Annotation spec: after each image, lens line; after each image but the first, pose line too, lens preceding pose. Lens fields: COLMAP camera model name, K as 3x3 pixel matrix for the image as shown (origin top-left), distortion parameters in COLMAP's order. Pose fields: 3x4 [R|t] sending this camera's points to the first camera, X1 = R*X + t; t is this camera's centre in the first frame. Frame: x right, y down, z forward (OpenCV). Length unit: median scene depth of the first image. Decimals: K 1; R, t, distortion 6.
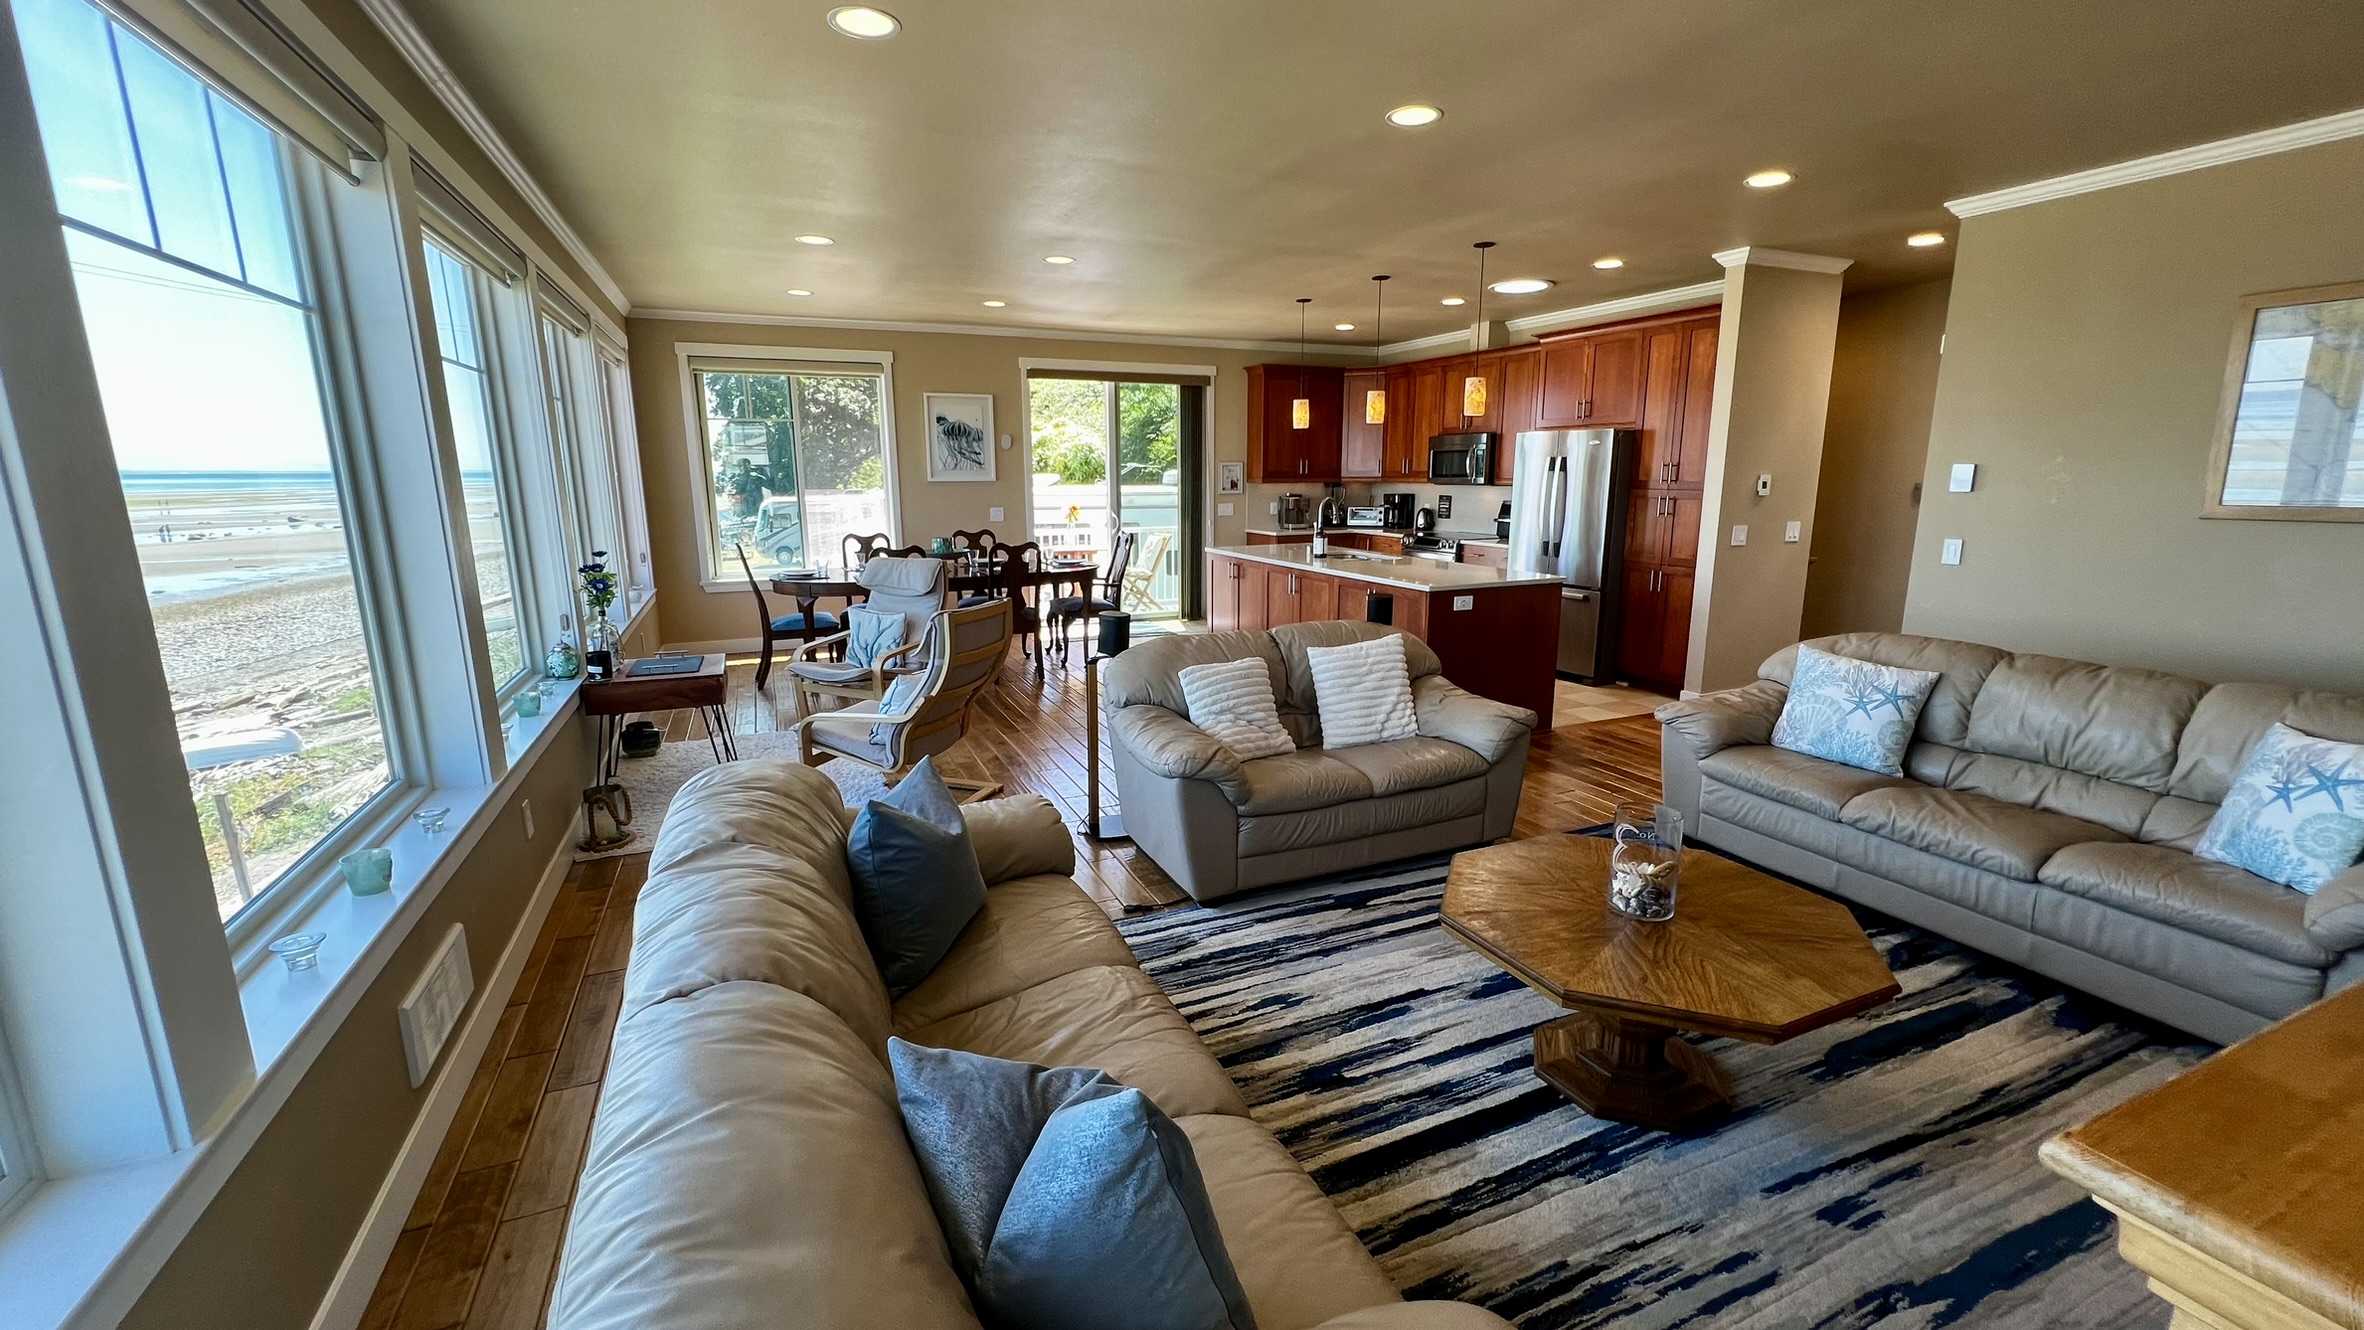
lens RADIAL K [[948.2, 0, 1177.6], [0, 948.2, 666.1], [0, 0, 1]] dist [-0.002550, -0.000859]
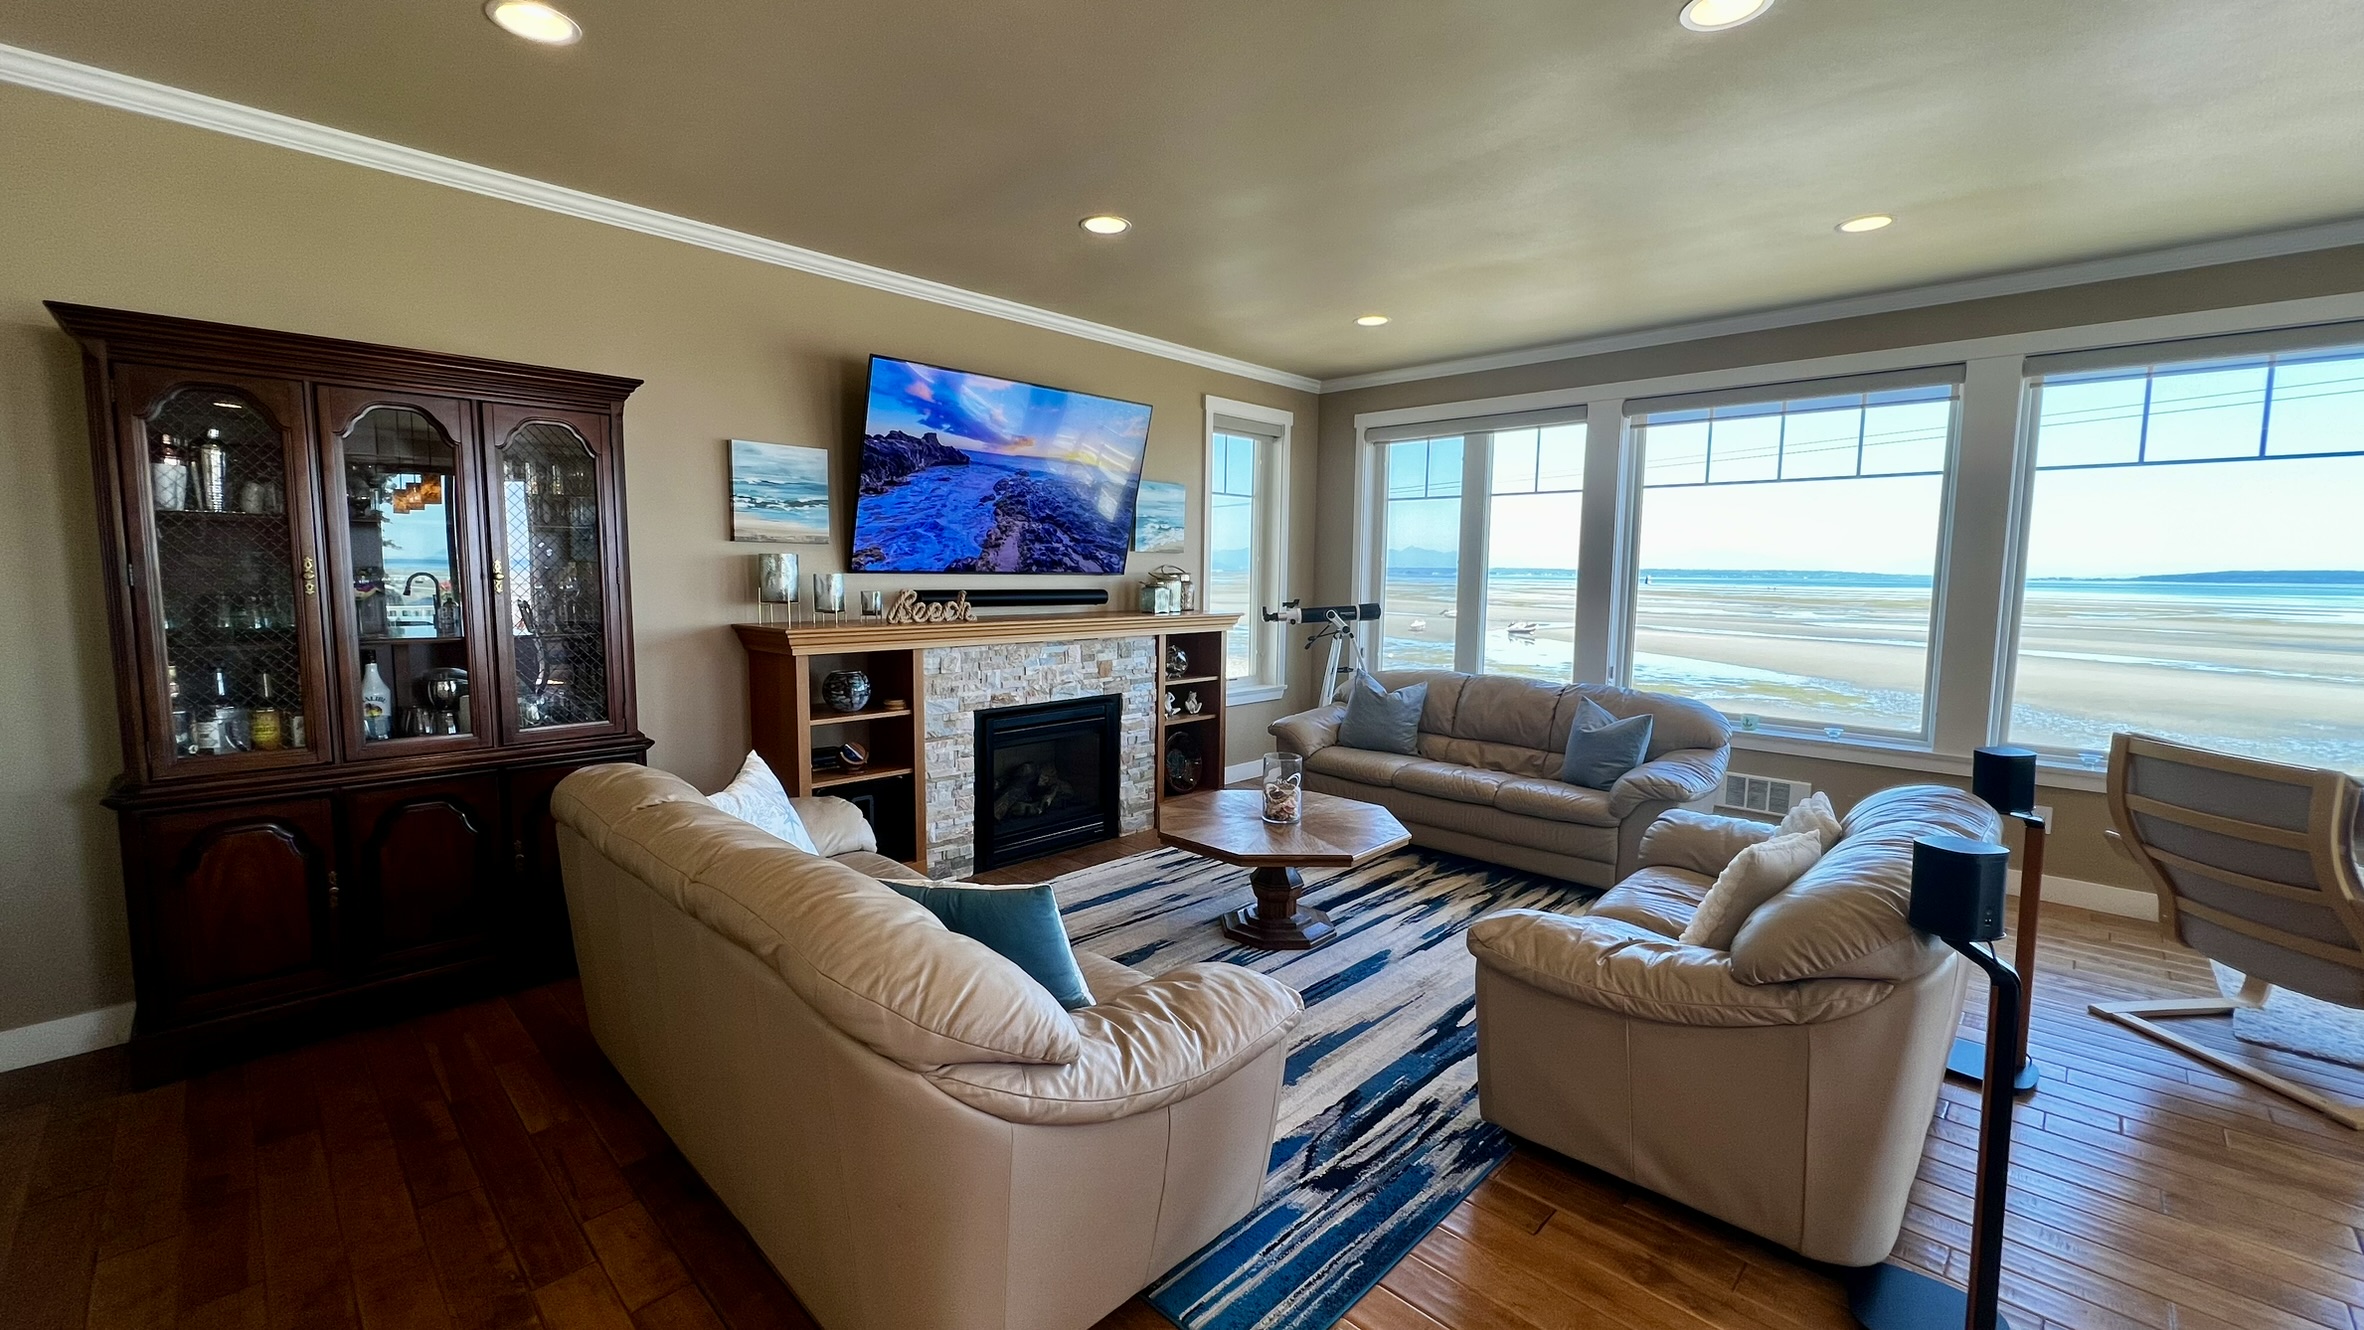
lens RADIAL K [[939.5, 0, 1174.6], [0, 939.5, 652.8], [0, 0, 1]] dist [-0.008173, 0.000062]
pose [[-0.927145, 0.026175, -0.373788, 0.344112], [-0.084584, 0.957189, 0.276829, -0.120314], [0.365031, 0.288277, -0.885239, 0.625881]]
